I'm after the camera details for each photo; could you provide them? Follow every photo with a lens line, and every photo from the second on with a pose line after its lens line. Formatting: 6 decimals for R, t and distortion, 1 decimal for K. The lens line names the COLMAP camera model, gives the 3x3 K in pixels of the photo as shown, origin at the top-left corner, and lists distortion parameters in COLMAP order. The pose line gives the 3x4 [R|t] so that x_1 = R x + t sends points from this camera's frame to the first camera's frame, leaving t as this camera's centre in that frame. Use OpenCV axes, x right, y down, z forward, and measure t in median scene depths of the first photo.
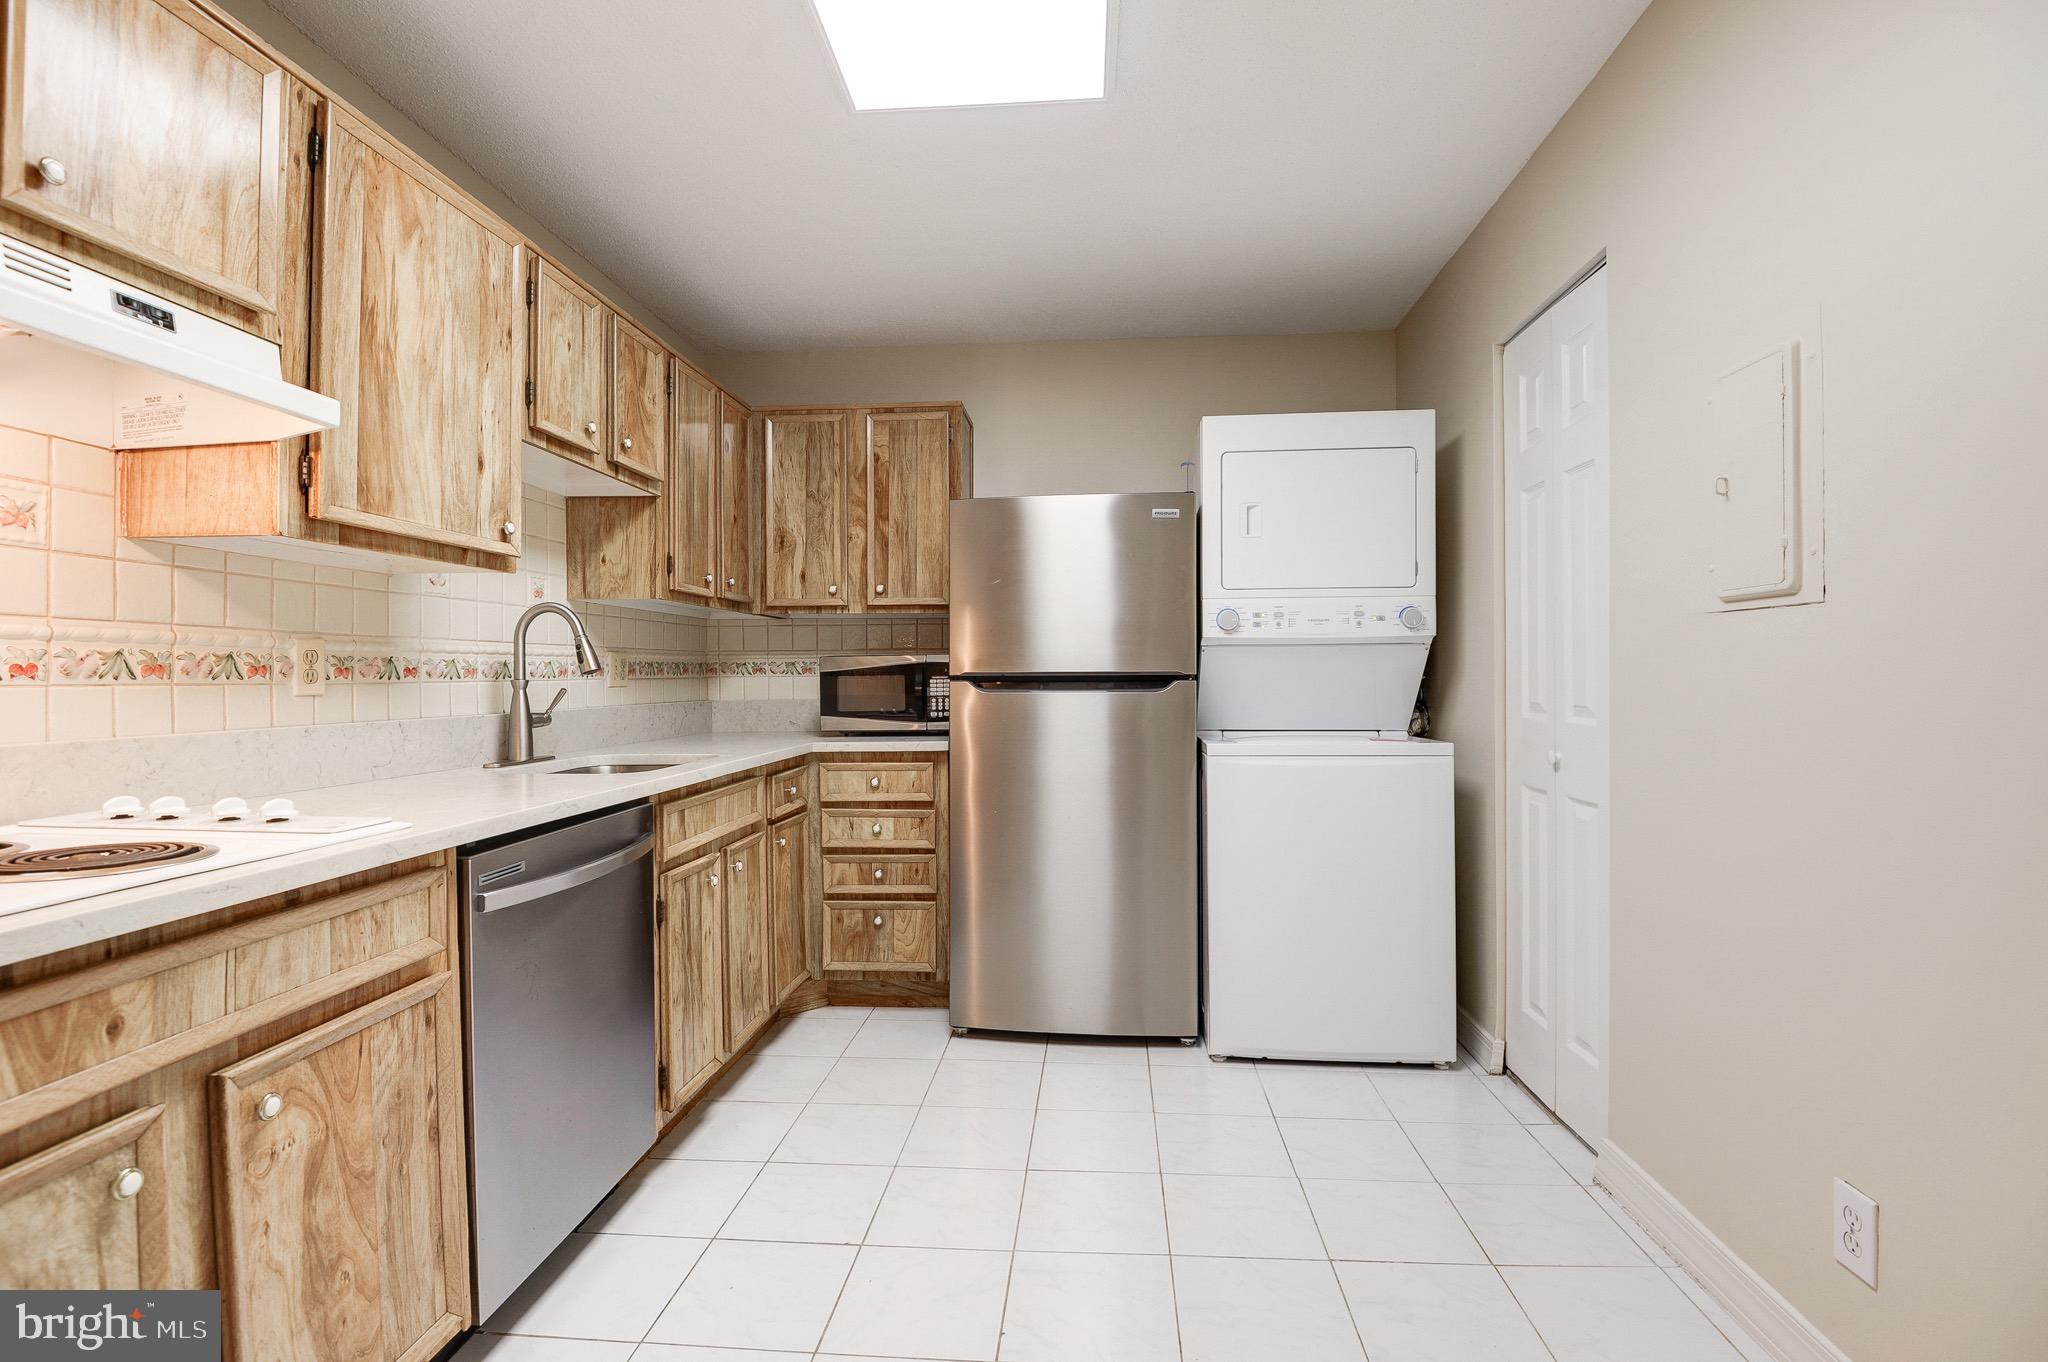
lens RADIAL K [[943.4, 0, 1024.0], [0, 943.4, 681.0], [0, 0, 1]] dist [0.001341, -0.022688]
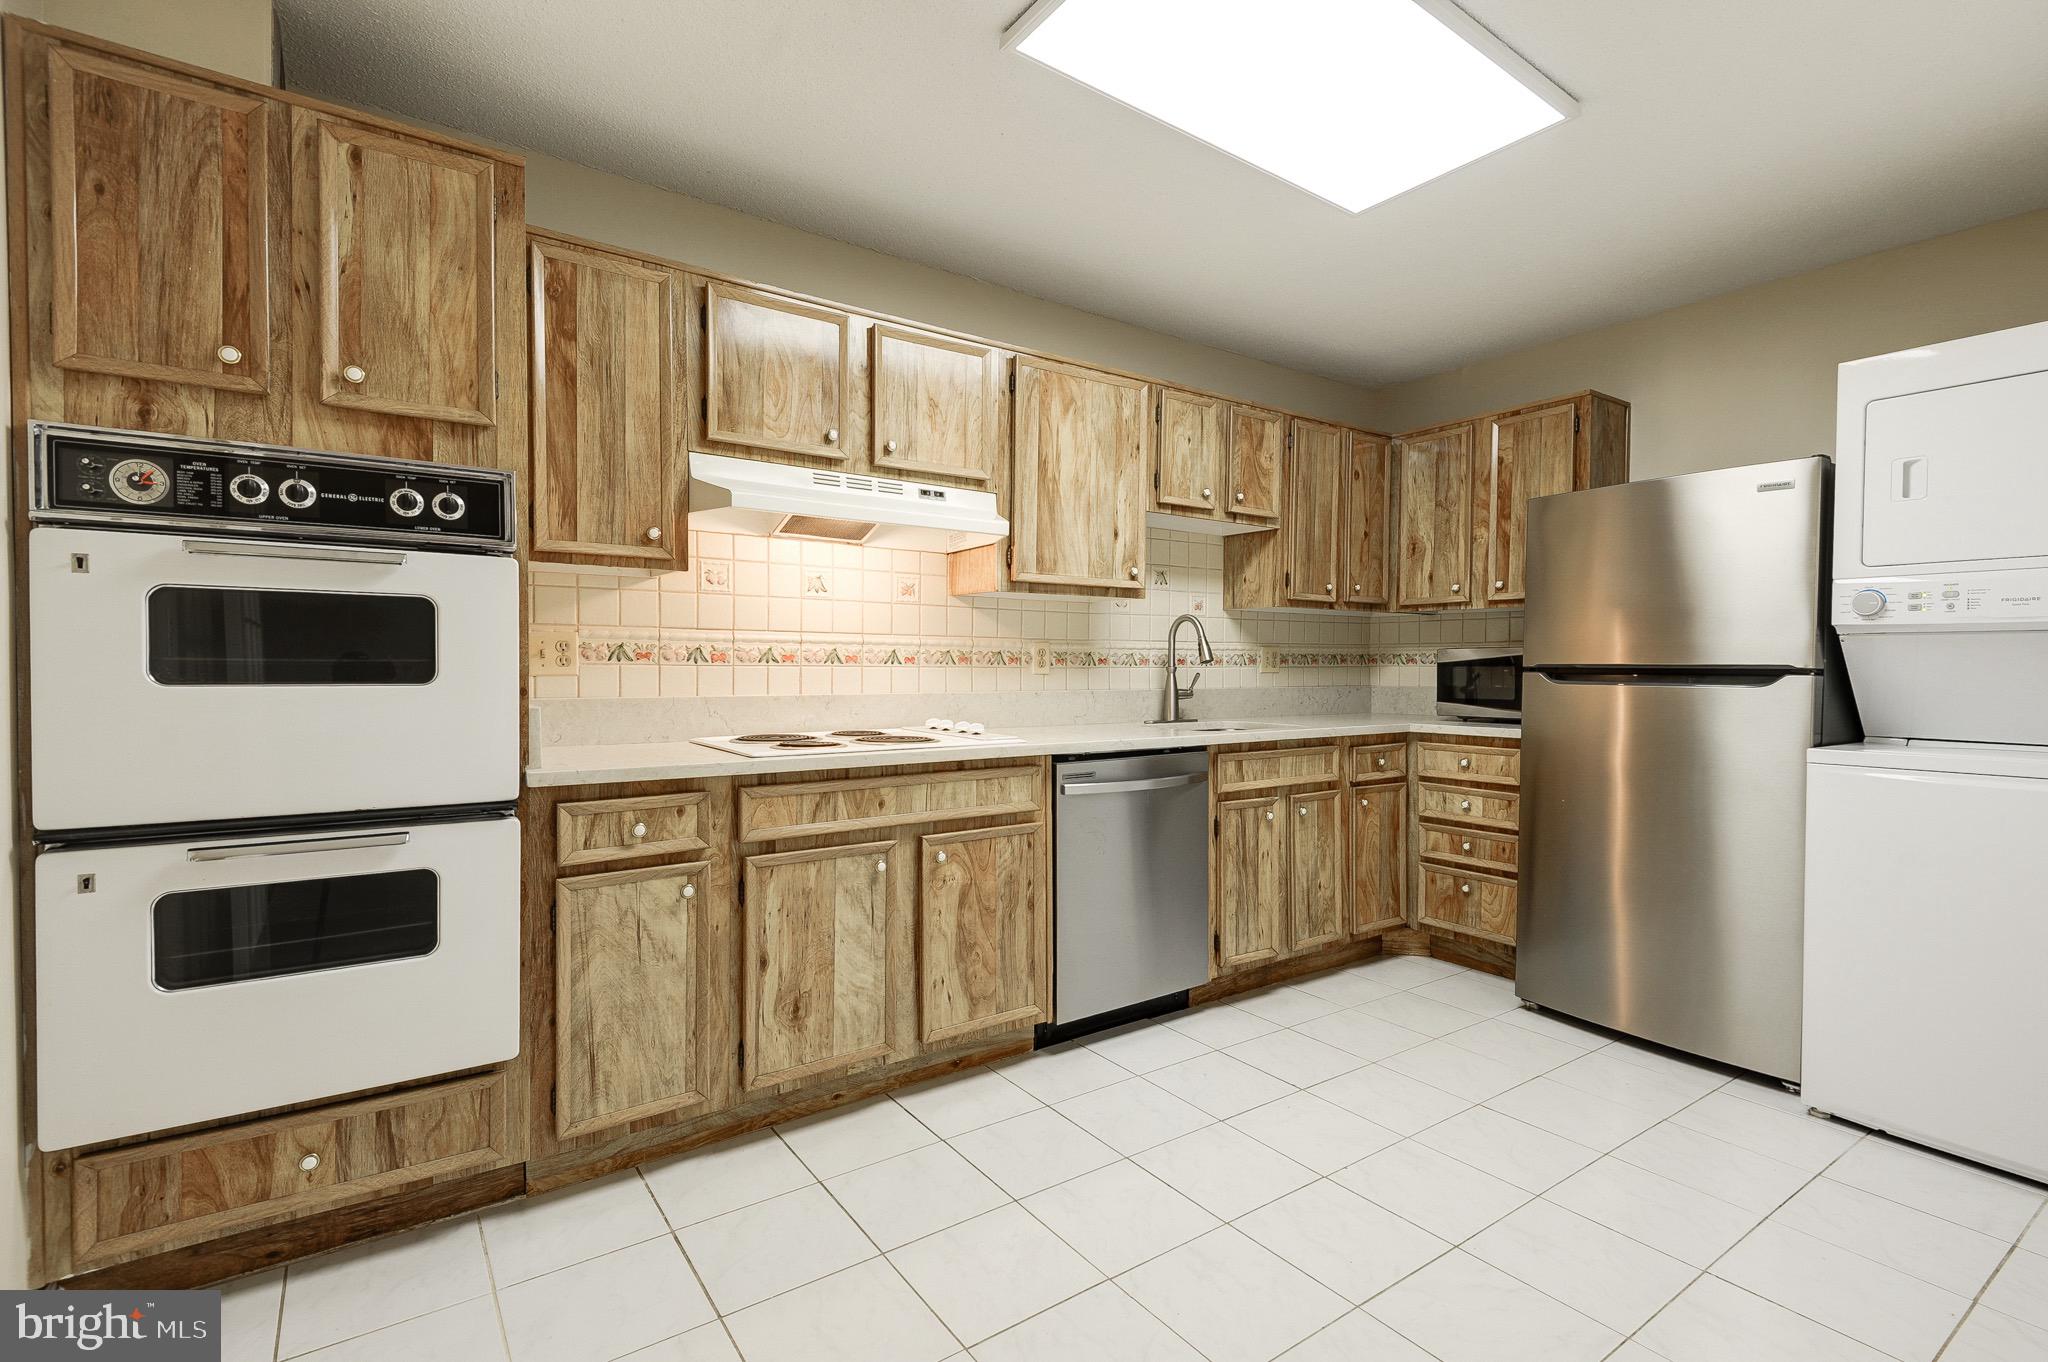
lens RADIAL K [[916.0, 0, 1028.2], [0, 916.0, 686.1], [0, 0, 1]] dist [0.028916, -0.000250]
pose [[0.638539, 0.027268, -0.769107, 0.616680], [-0.012552, 0.999608, 0.025019, -0.005712], [0.769487, -0.006322, 0.638631, -0.148922]]
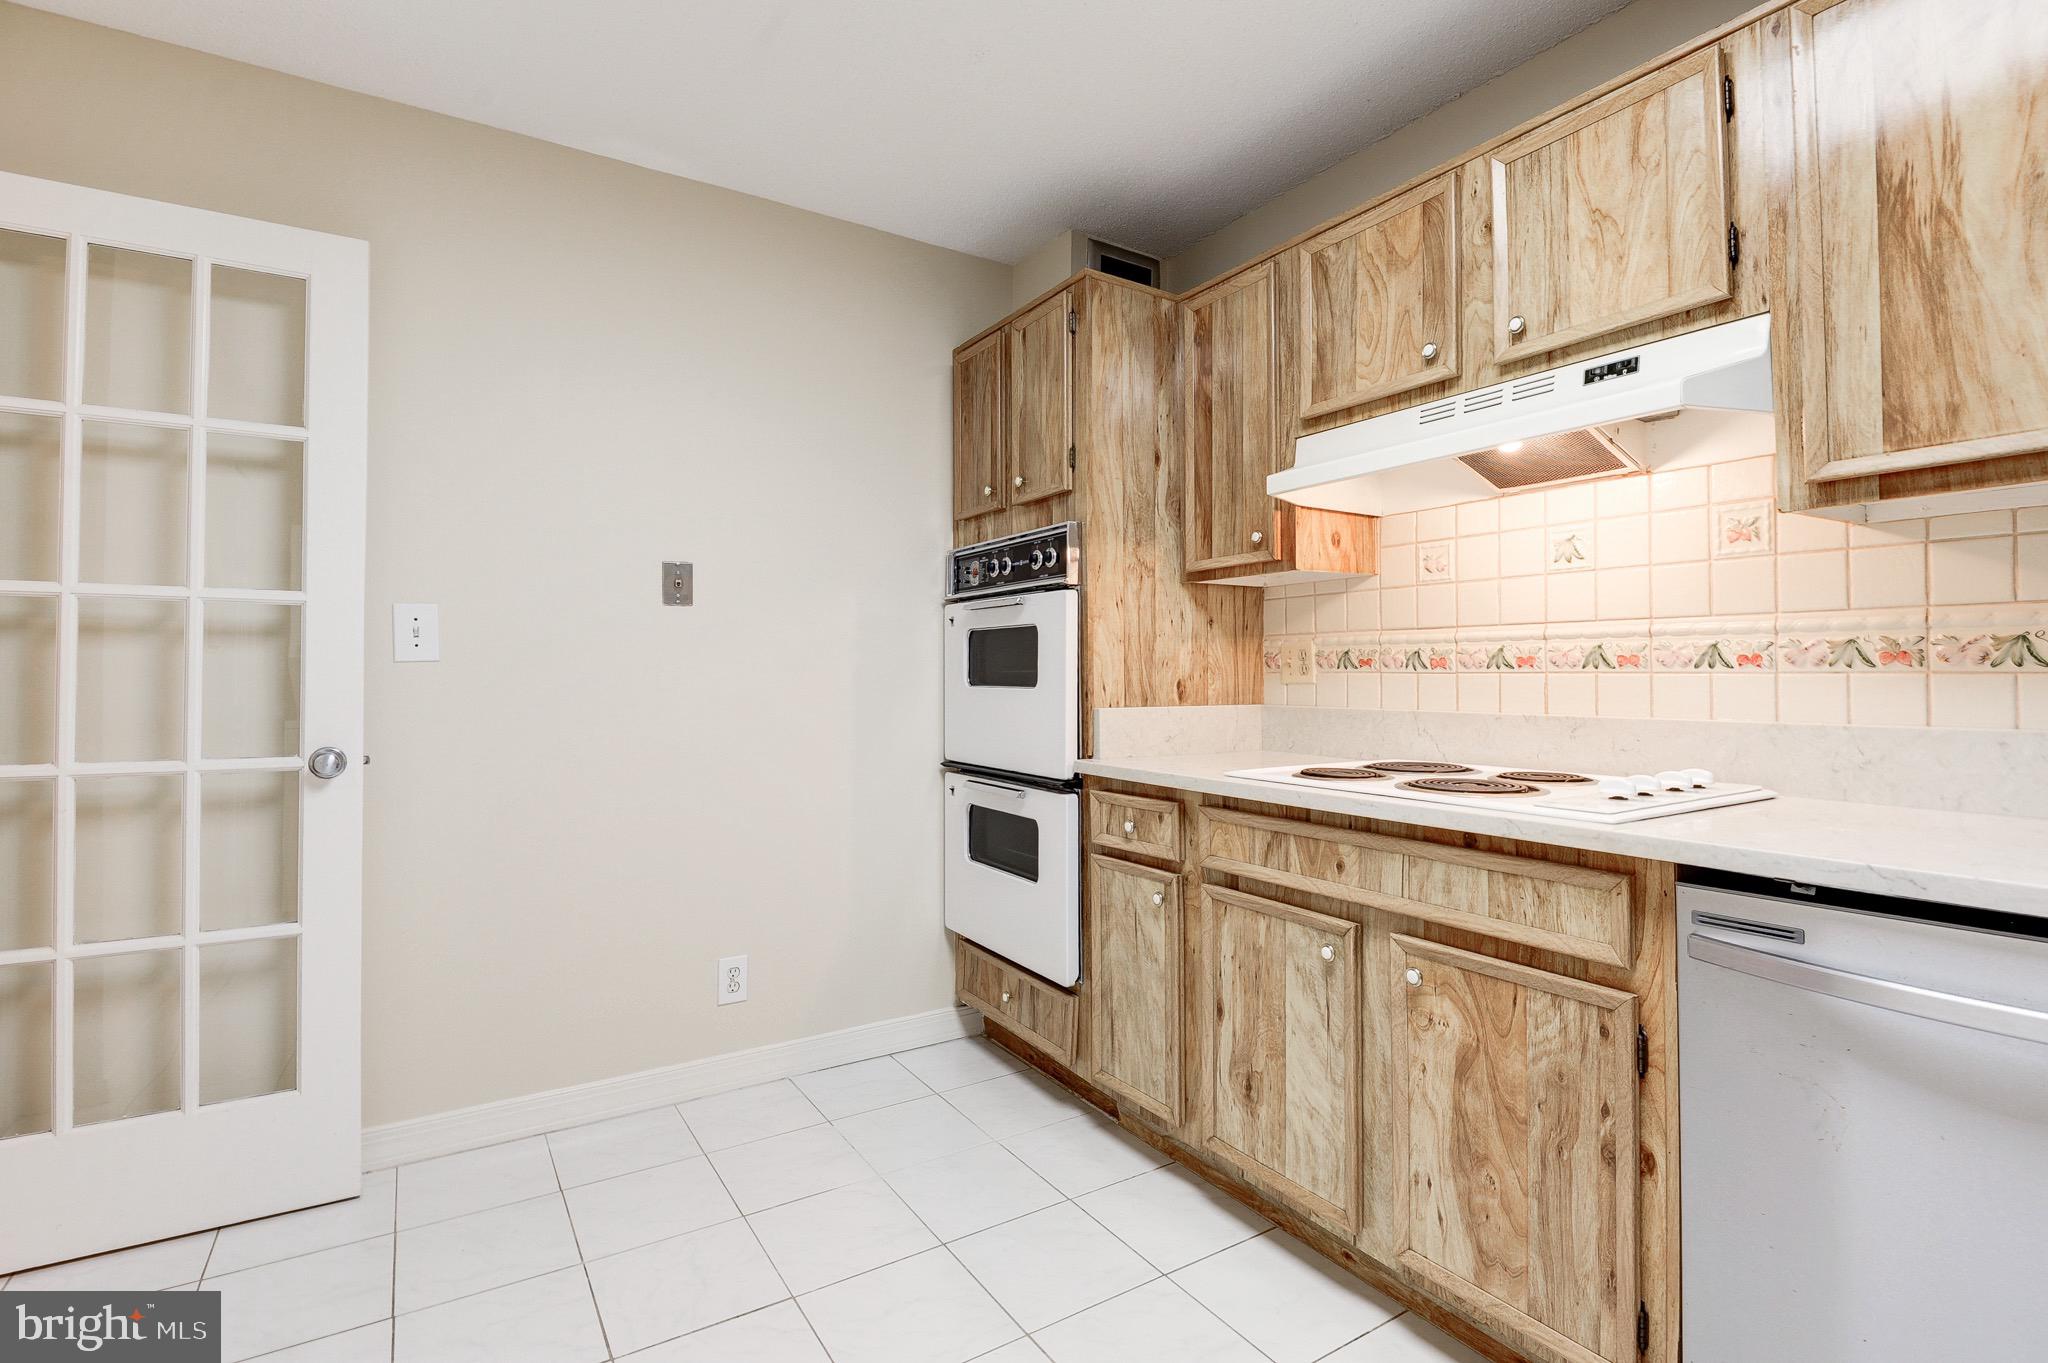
lens RADIAL K [[958.1, 0, 1027.2], [0, 958.1, 658.1], [0, 0, 1]] dist [-0.000061, -0.015728]
pose [[-0.800784, -0.003353, -0.598943, 0.313958], [0.003618, 0.999939, -0.010435, -0.003493], [0.598942, -0.010523, -0.800723, 1.112269]]
